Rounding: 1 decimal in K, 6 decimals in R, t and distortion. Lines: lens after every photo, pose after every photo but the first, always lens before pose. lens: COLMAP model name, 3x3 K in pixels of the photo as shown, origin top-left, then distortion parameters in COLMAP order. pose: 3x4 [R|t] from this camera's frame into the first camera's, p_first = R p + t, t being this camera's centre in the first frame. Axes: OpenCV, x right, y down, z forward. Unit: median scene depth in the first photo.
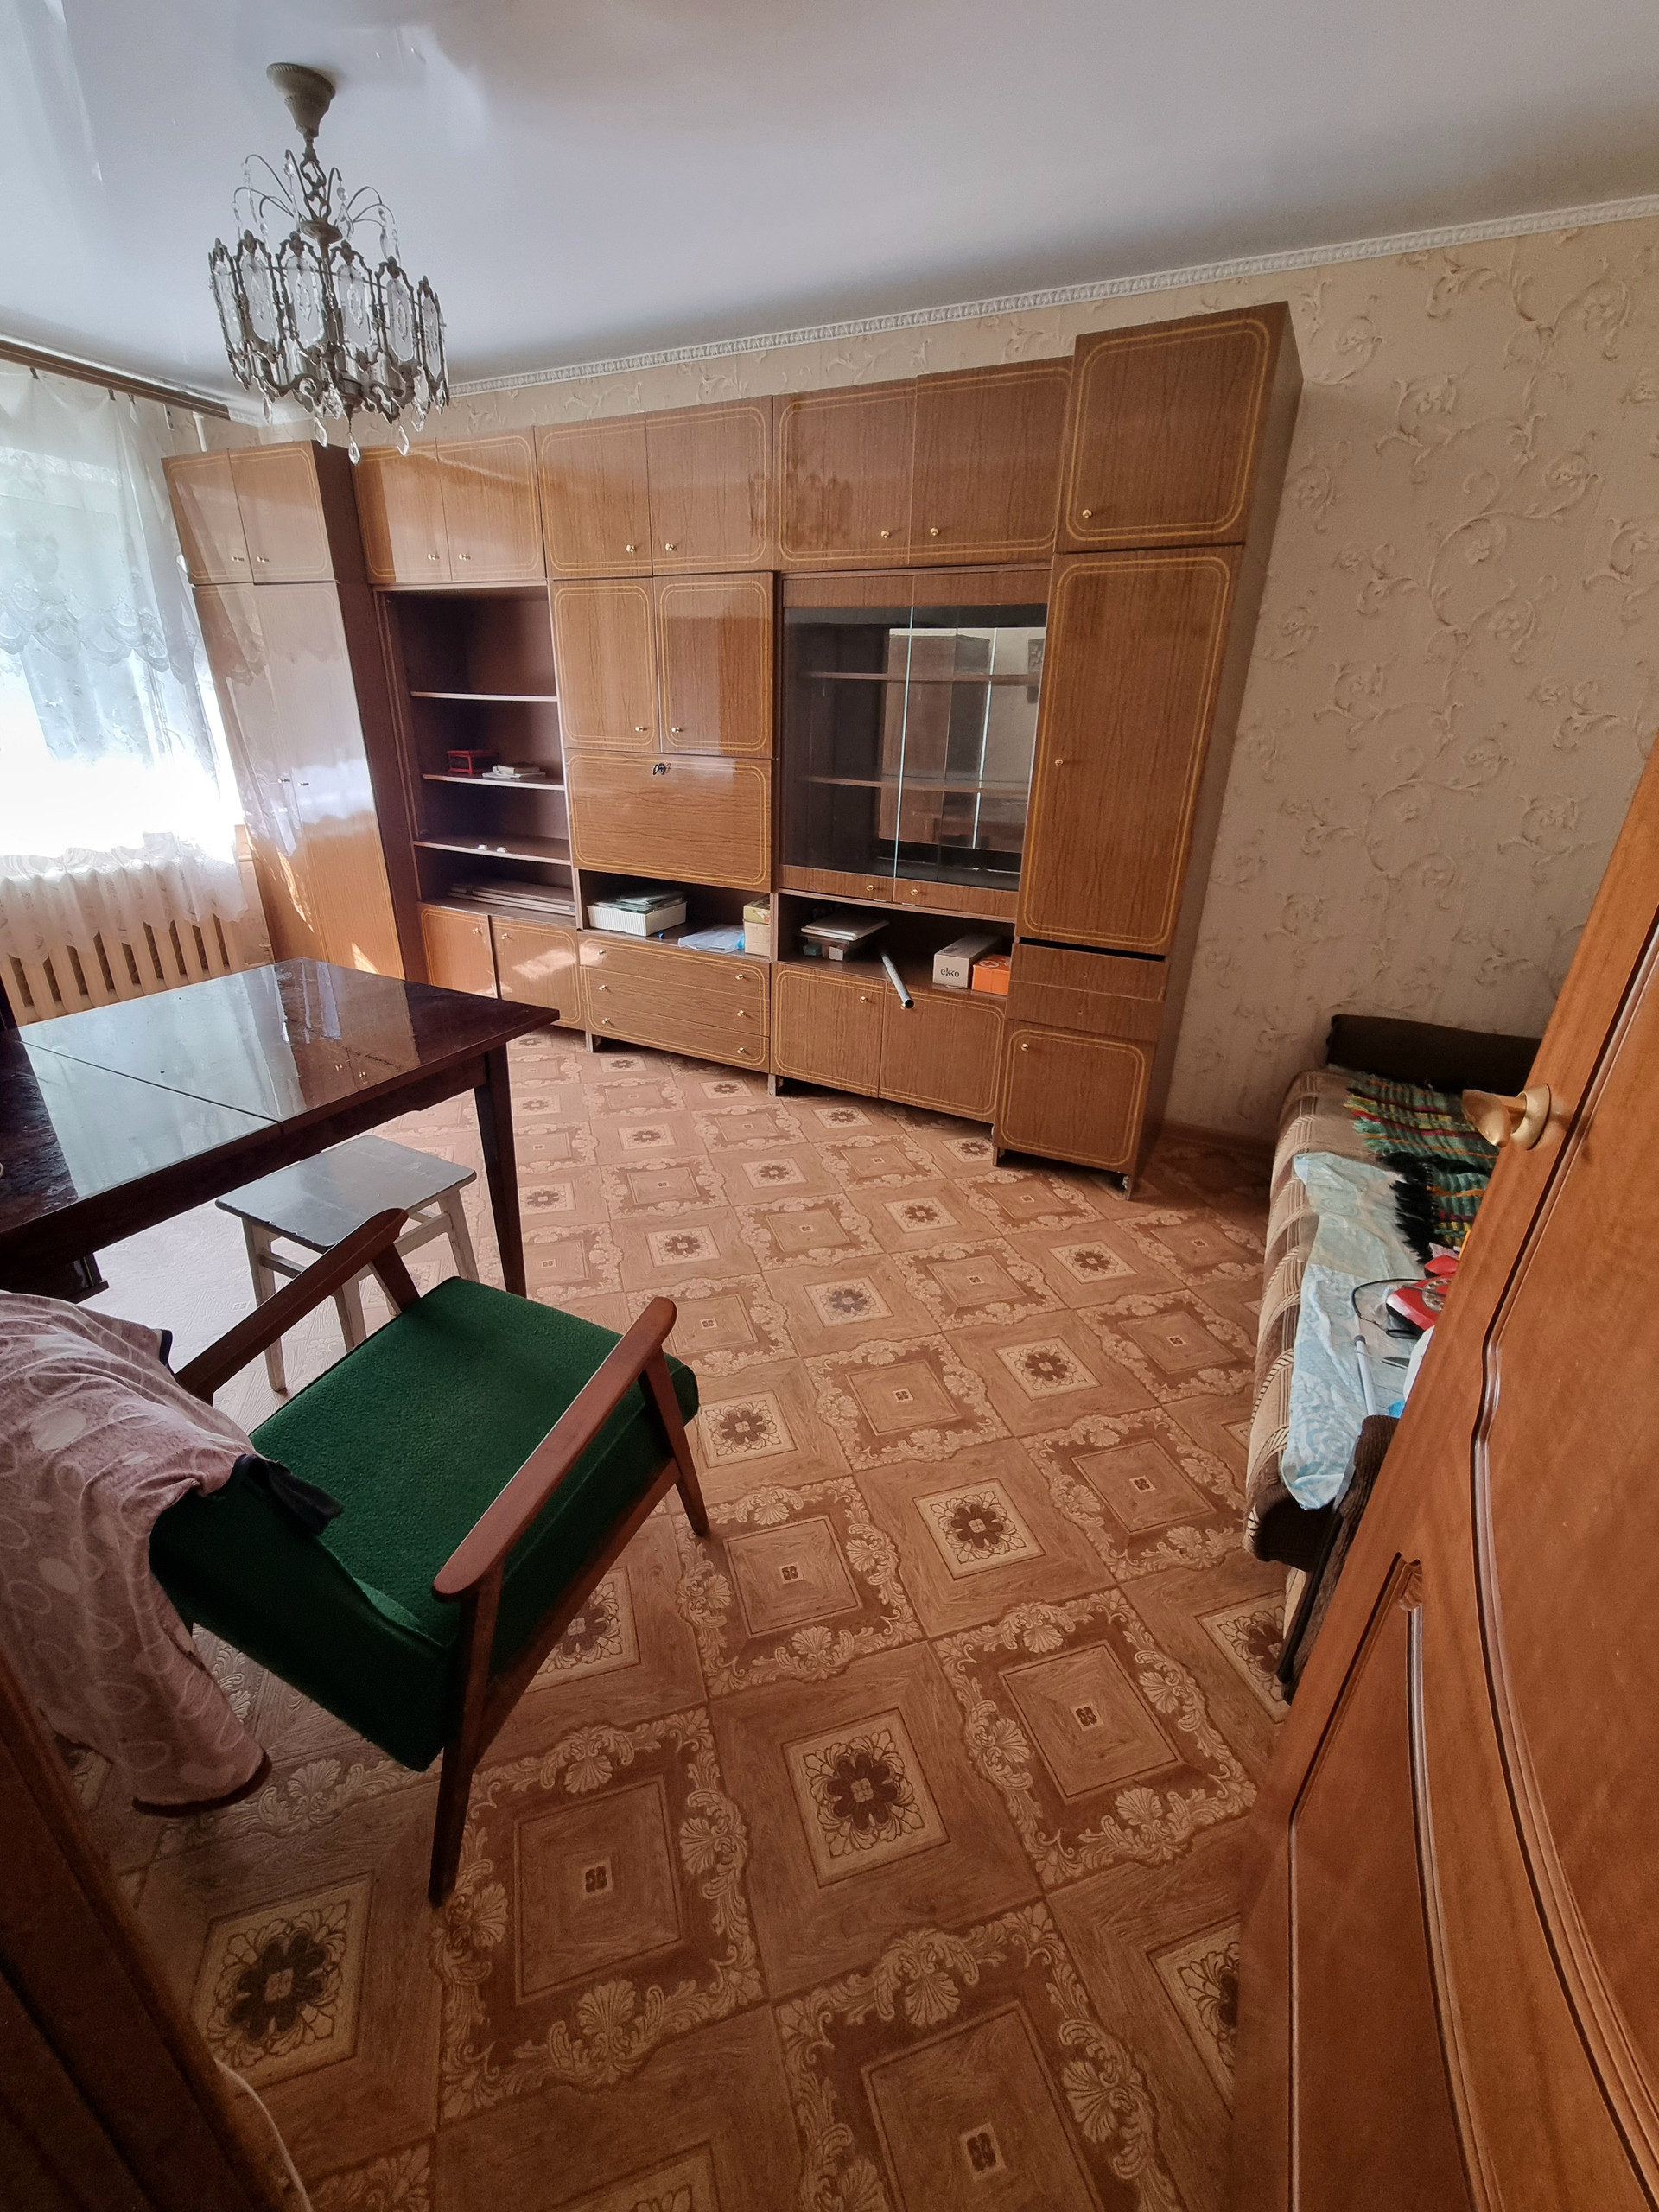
lens RADIAL K [[906.0, 0, 813.5], [0, 906.0, 1104.5], [0, 0, 1]] dist [-0.000289, 0.000660]
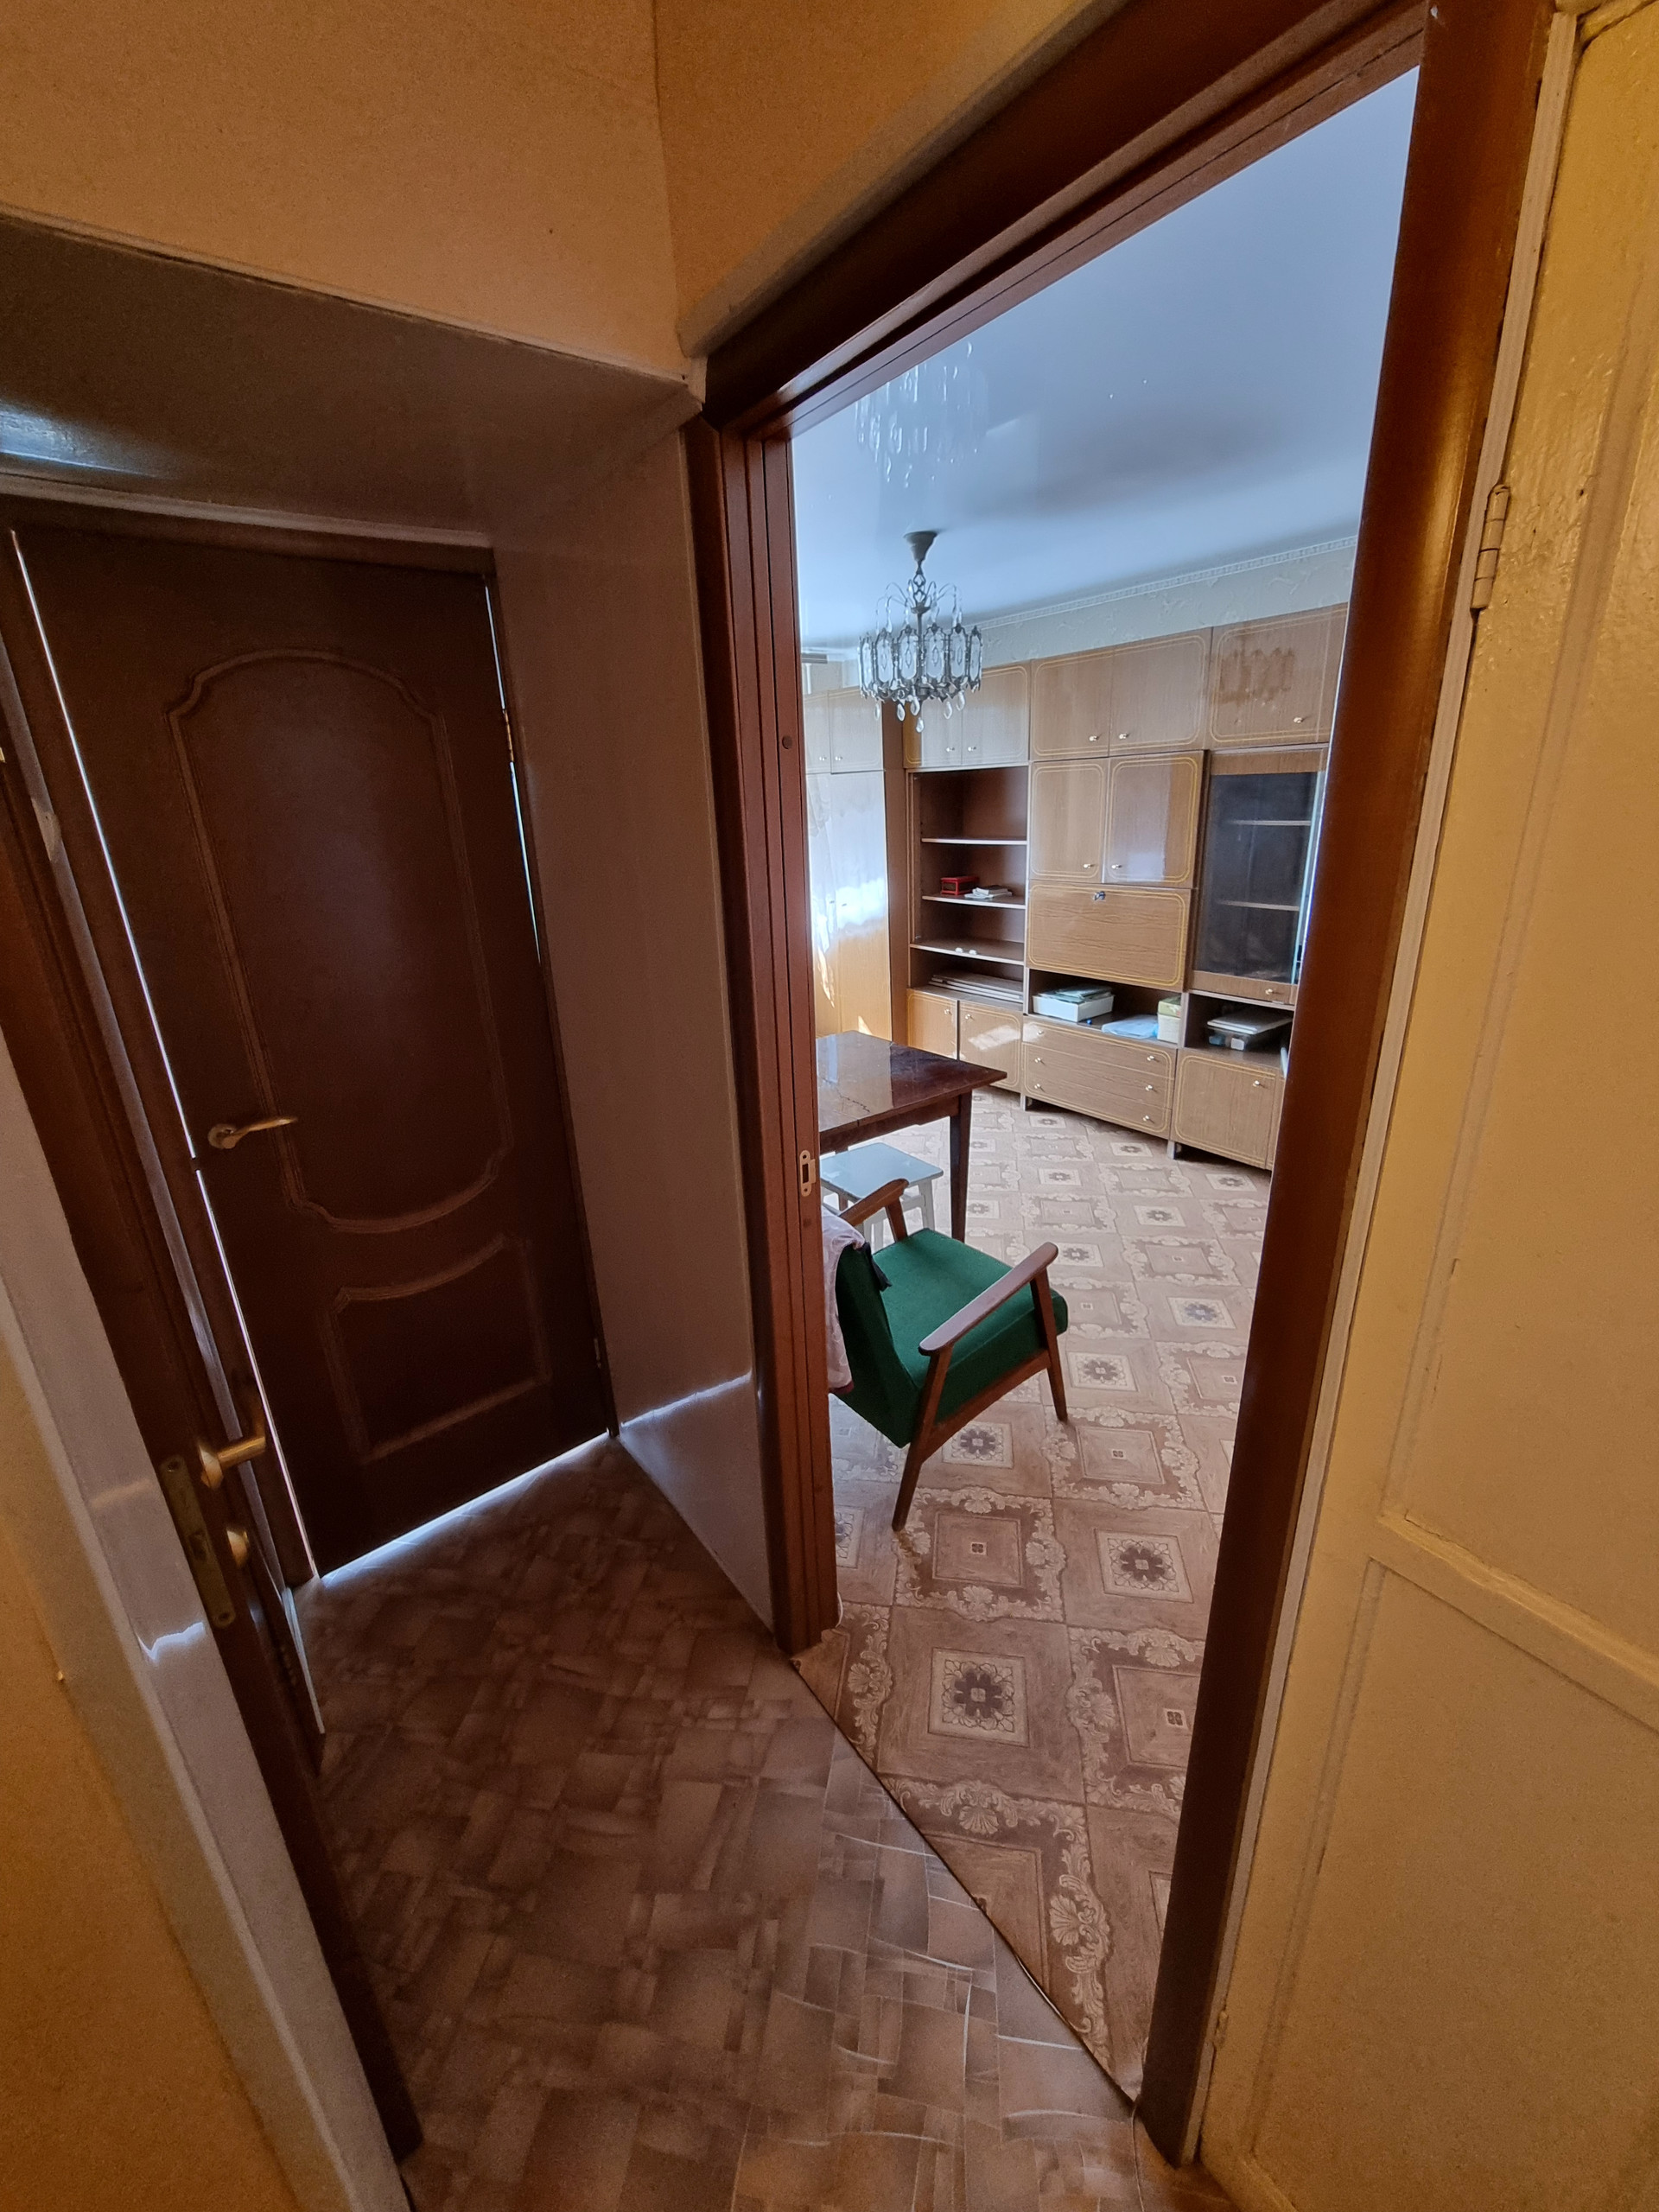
lens RADIAL K [[906.0, 0, 813.5], [0, 906.0, 1104.5], [0, 0, 1]] dist [-0.000289, 0.000660]
pose [[0.888328, 0.085495, -0.451181, 0.078058], [-0.120372, 0.991513, -0.049116, 0.039459], [0.443152, 0.097941, 0.891080, -0.314191]]
